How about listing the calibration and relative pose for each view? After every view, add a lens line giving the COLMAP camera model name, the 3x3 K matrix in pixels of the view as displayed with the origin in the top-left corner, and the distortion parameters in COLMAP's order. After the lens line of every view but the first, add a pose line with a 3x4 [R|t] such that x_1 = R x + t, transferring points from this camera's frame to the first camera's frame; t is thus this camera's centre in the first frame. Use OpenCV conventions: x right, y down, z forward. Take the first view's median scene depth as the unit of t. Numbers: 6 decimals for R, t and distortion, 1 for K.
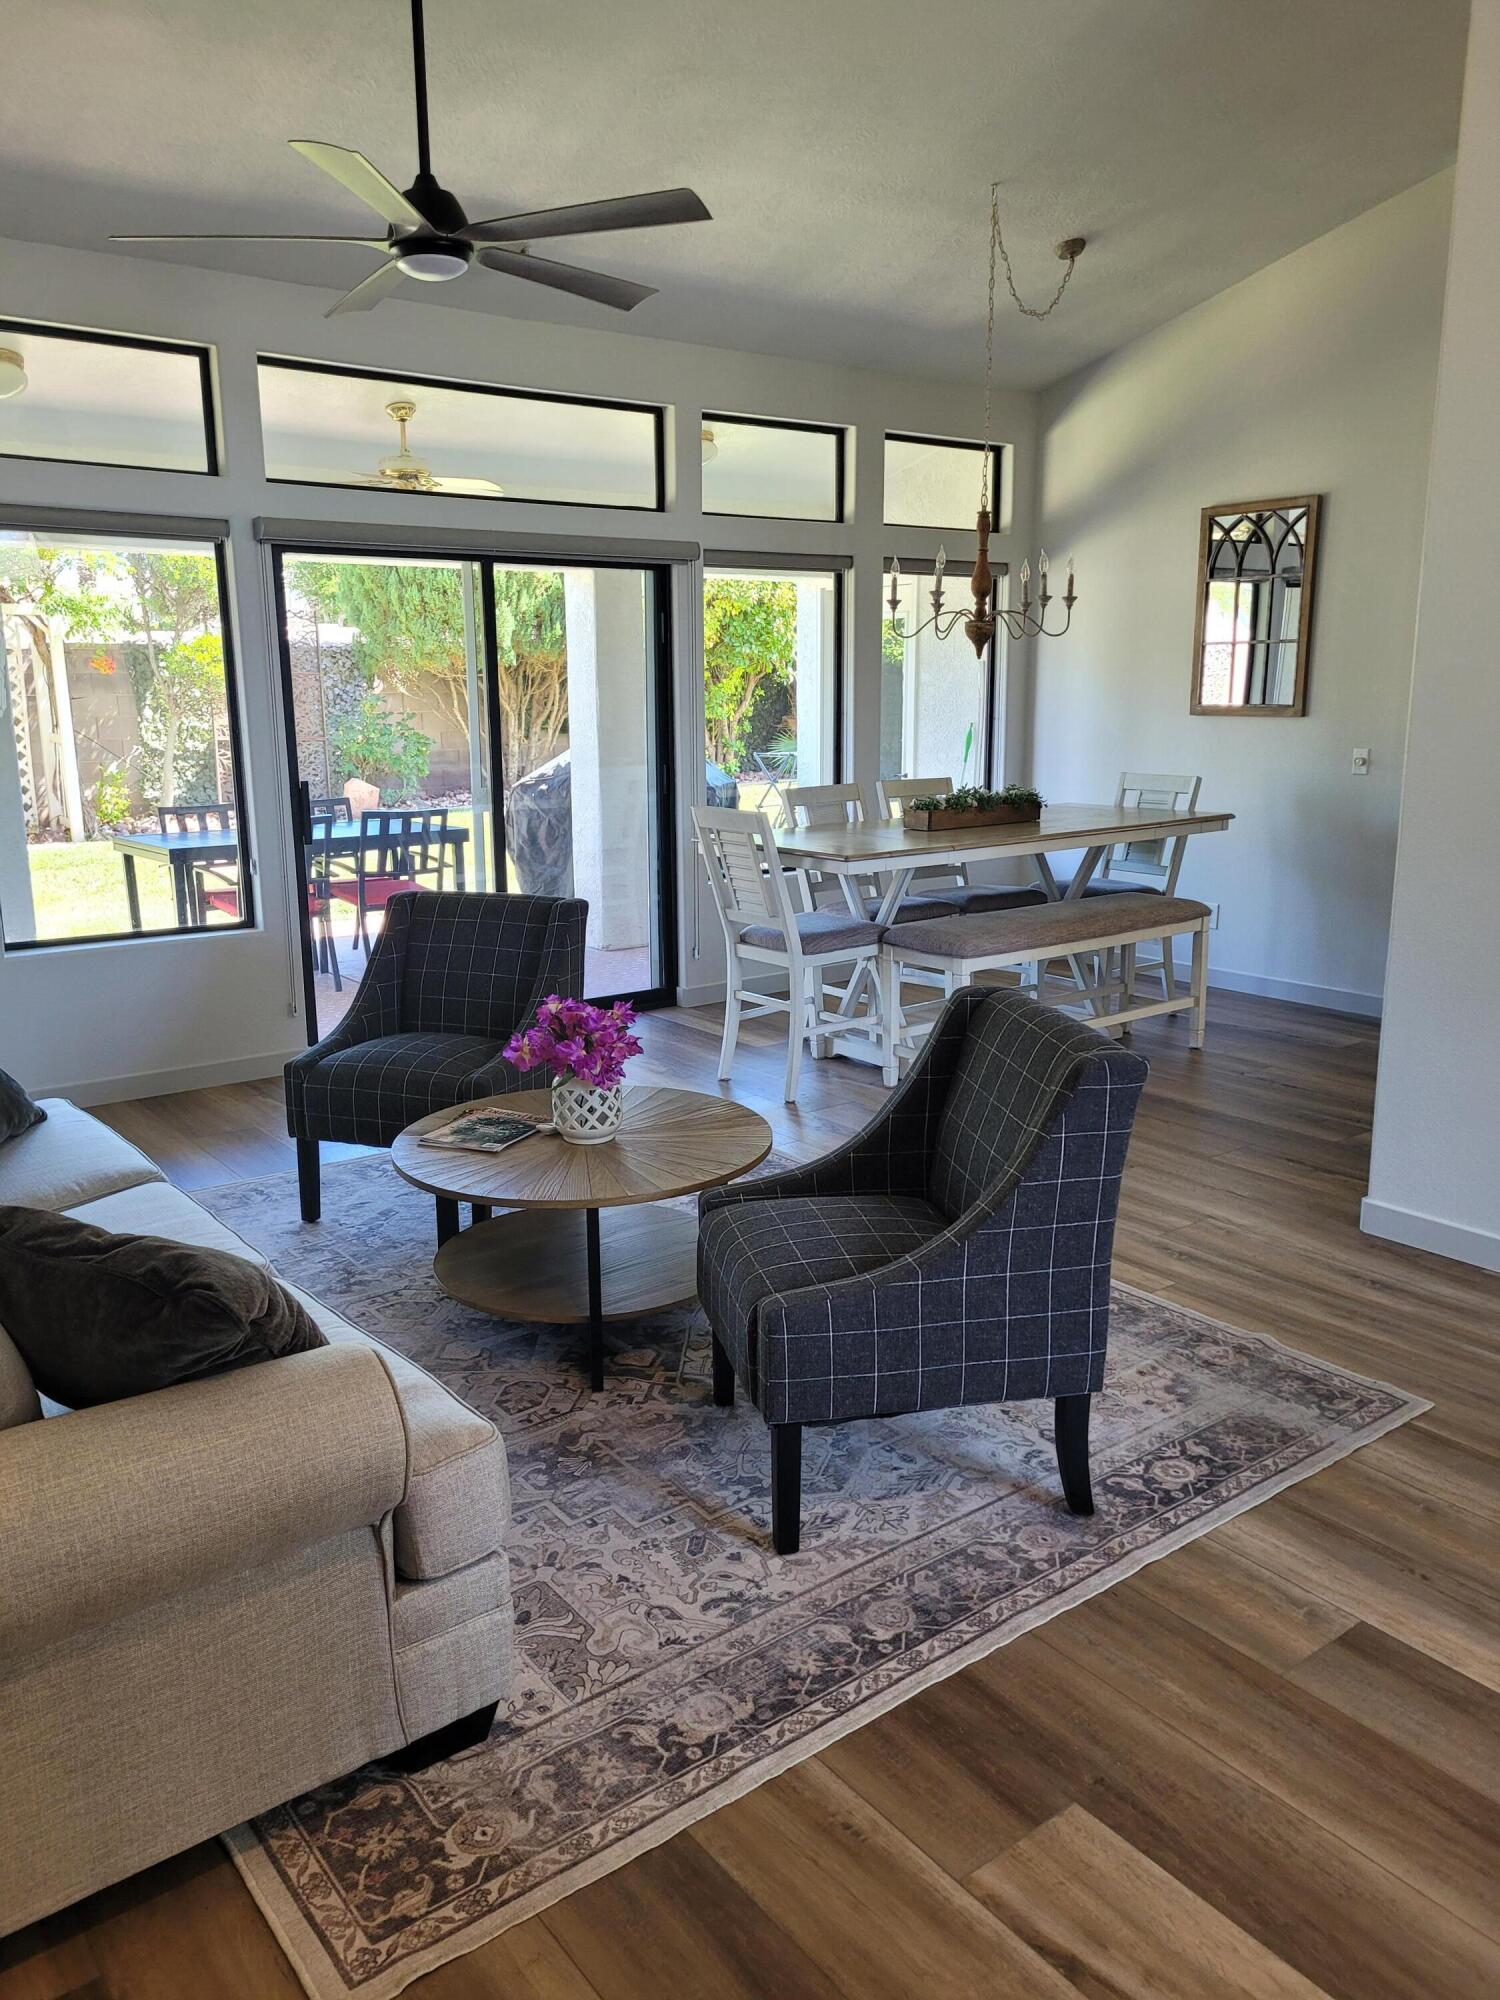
lens RADIAL K [[1494.3, 0, 752.3], [0, 1494.3, 1010.4], [0, 0, 1]] dist [0.071401, -0.054485]
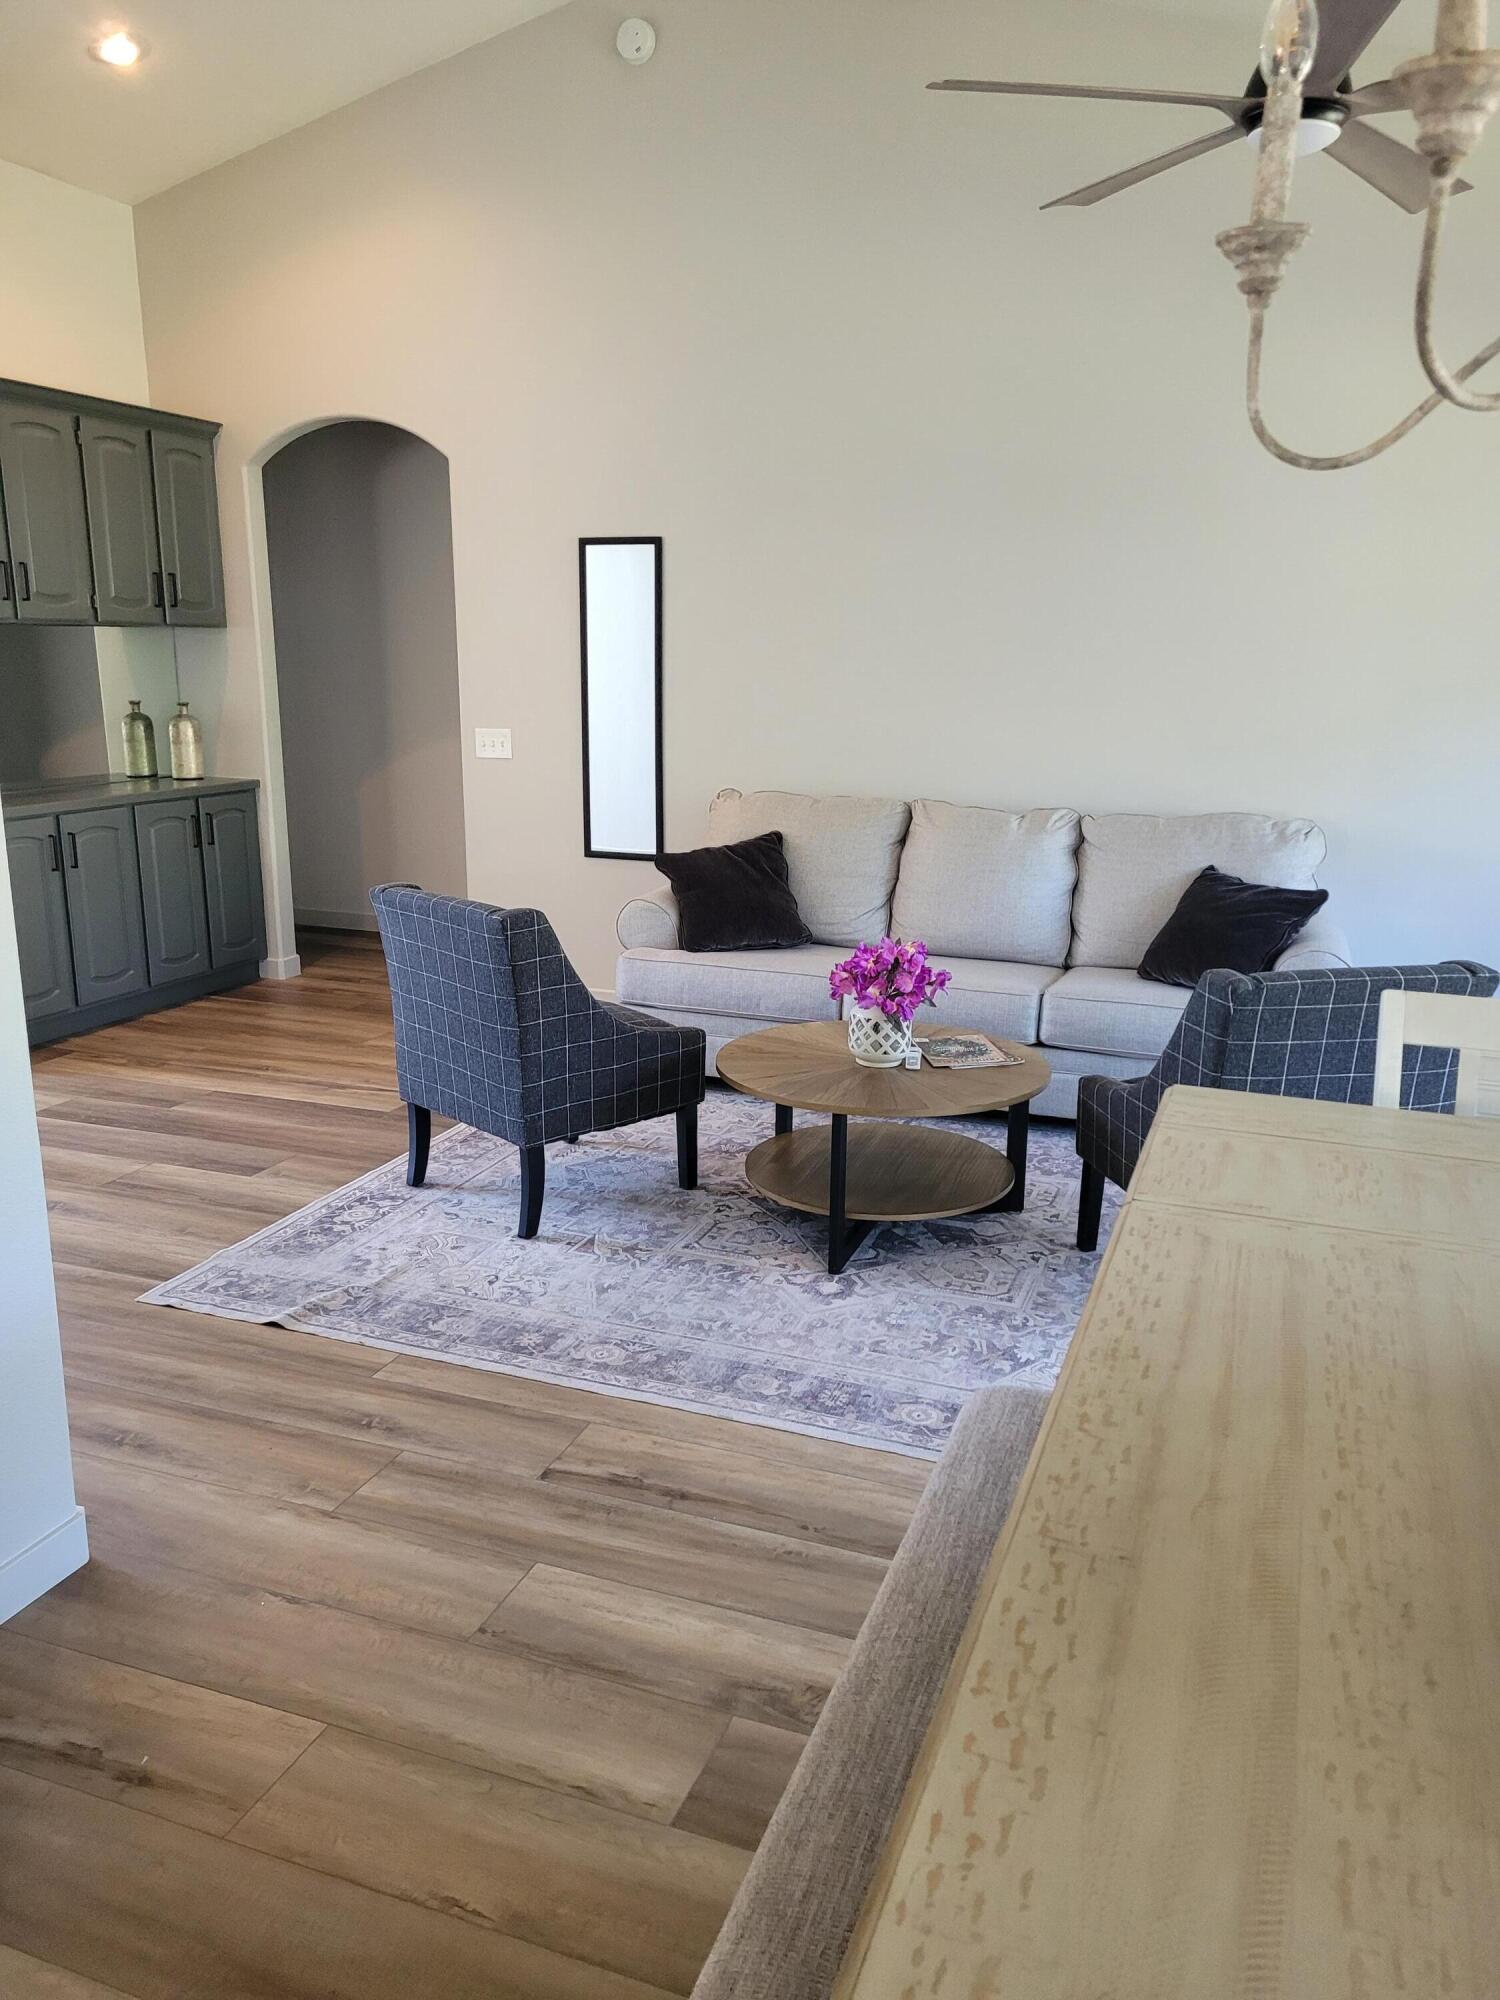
lens RADIAL K [[1494.3, 0, 752.3], [0, 1494.3, 1010.4], [0, 0, 1]] dist [0.071401, -0.054485]
pose [[-0.850587, 0.125120, -0.510732, 0.659633], [-0.115710, 0.902935, 0.413908, -0.493255], [0.512946, 0.411161, -0.753547, 2.168542]]
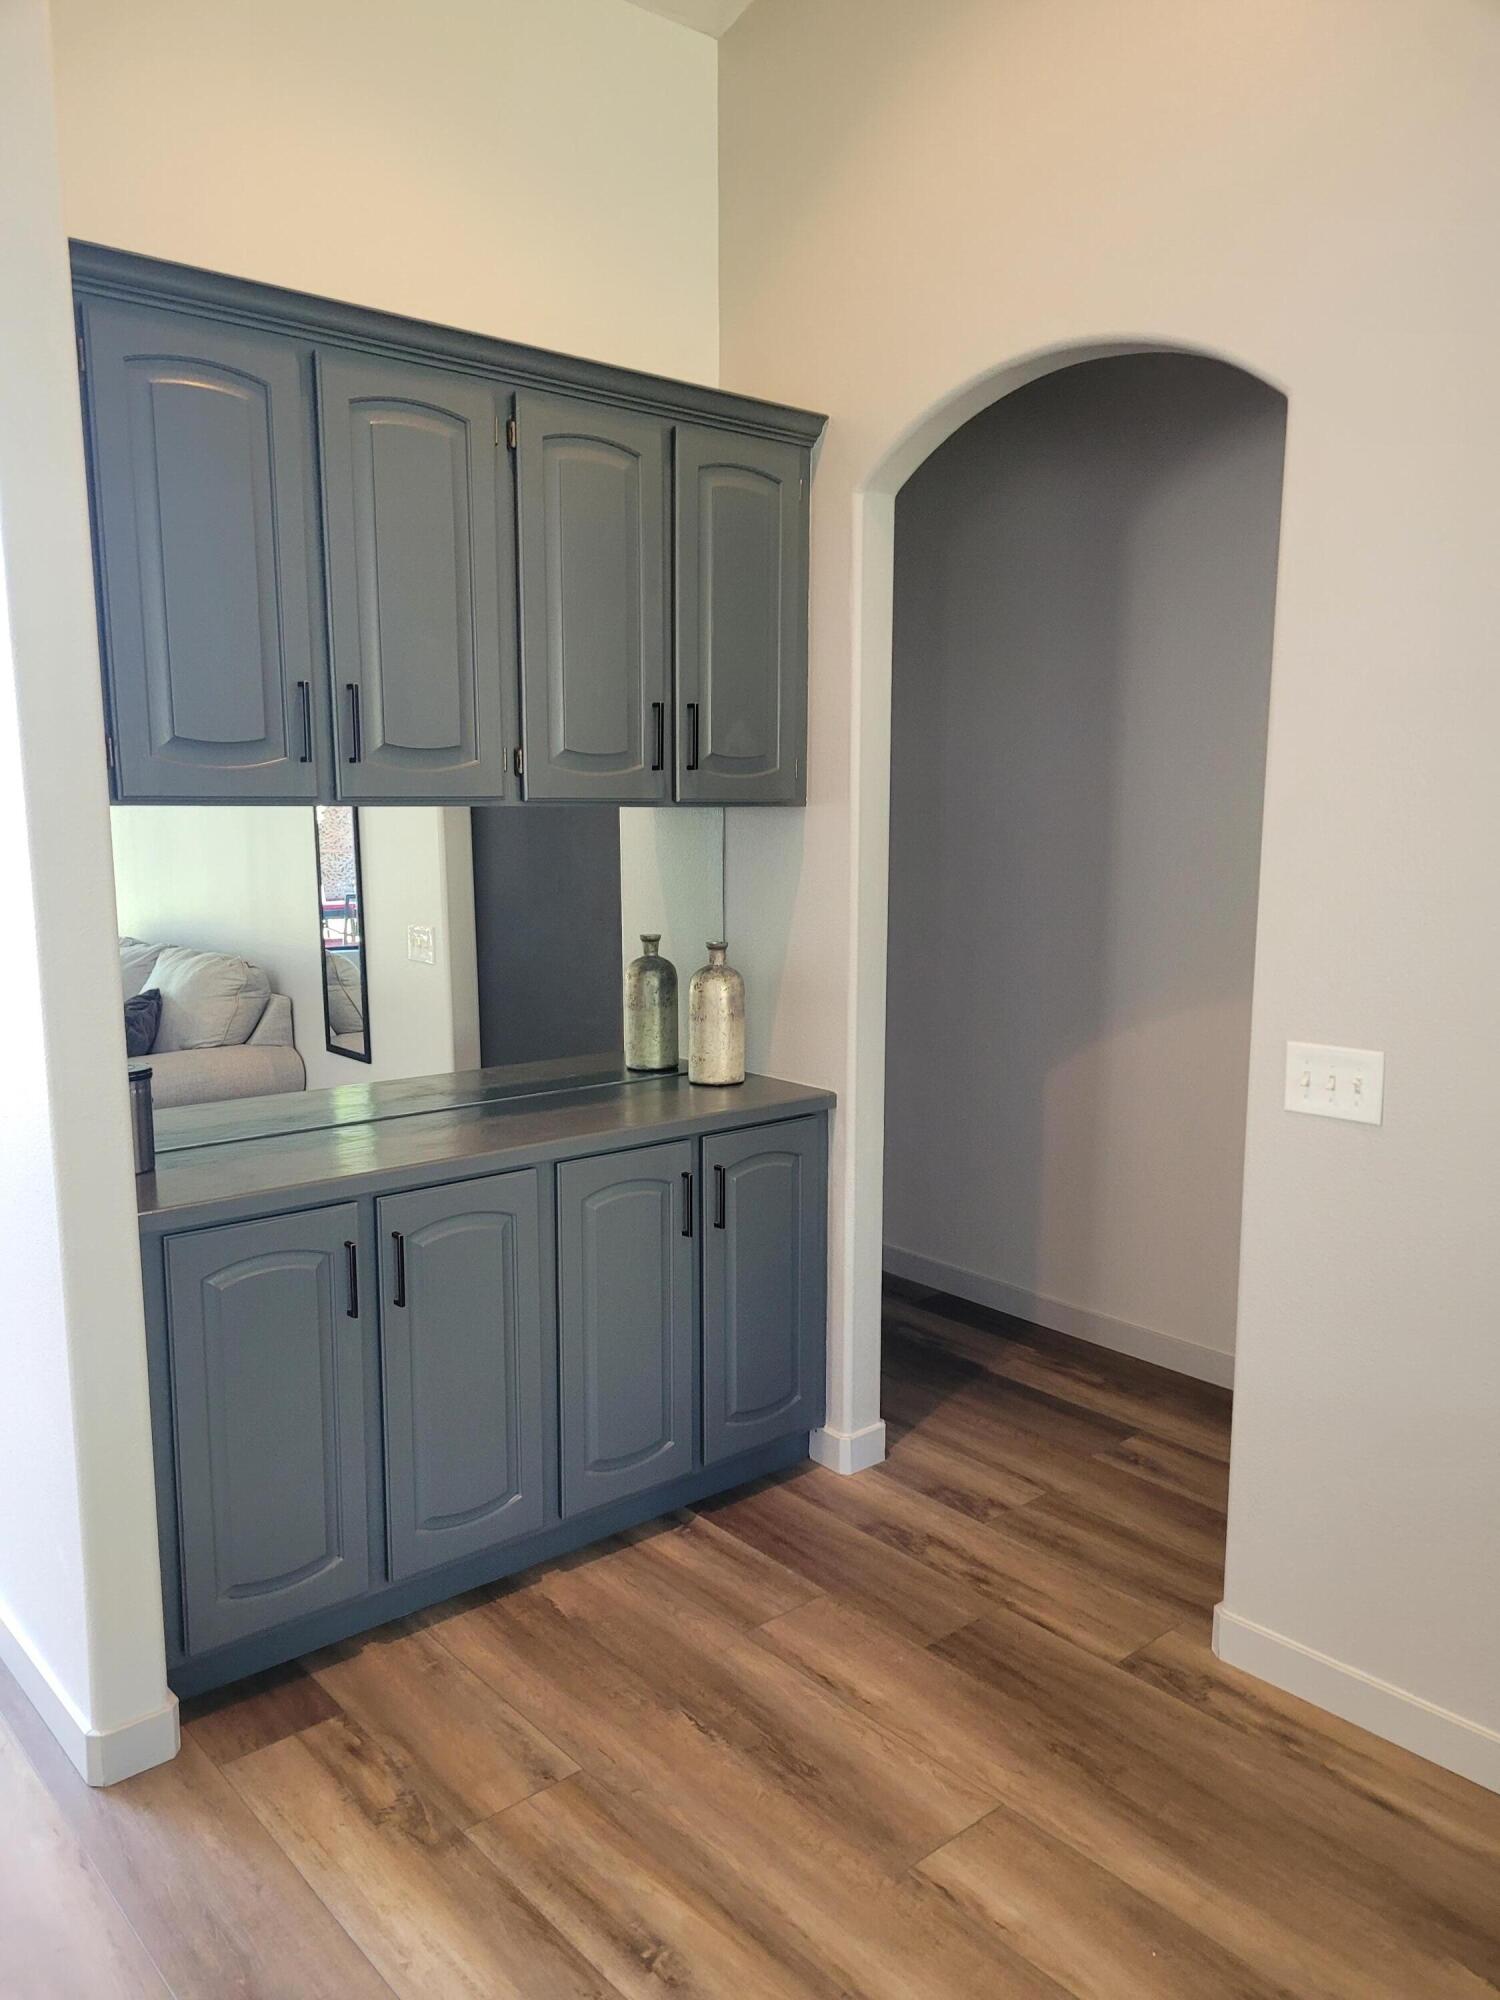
lens RADIAL K [[1494.3, 0, 752.3], [0, 1494.3, 1010.4], [0, 0, 1]] dist [0.071401, -0.054485]
pose [[-0.998609, 0.008102, -0.052100, 0.209395], [-0.011041, 0.934085, 0.356880, -0.253565], [0.051558, 0.356959, -0.932696, 0.980447]]
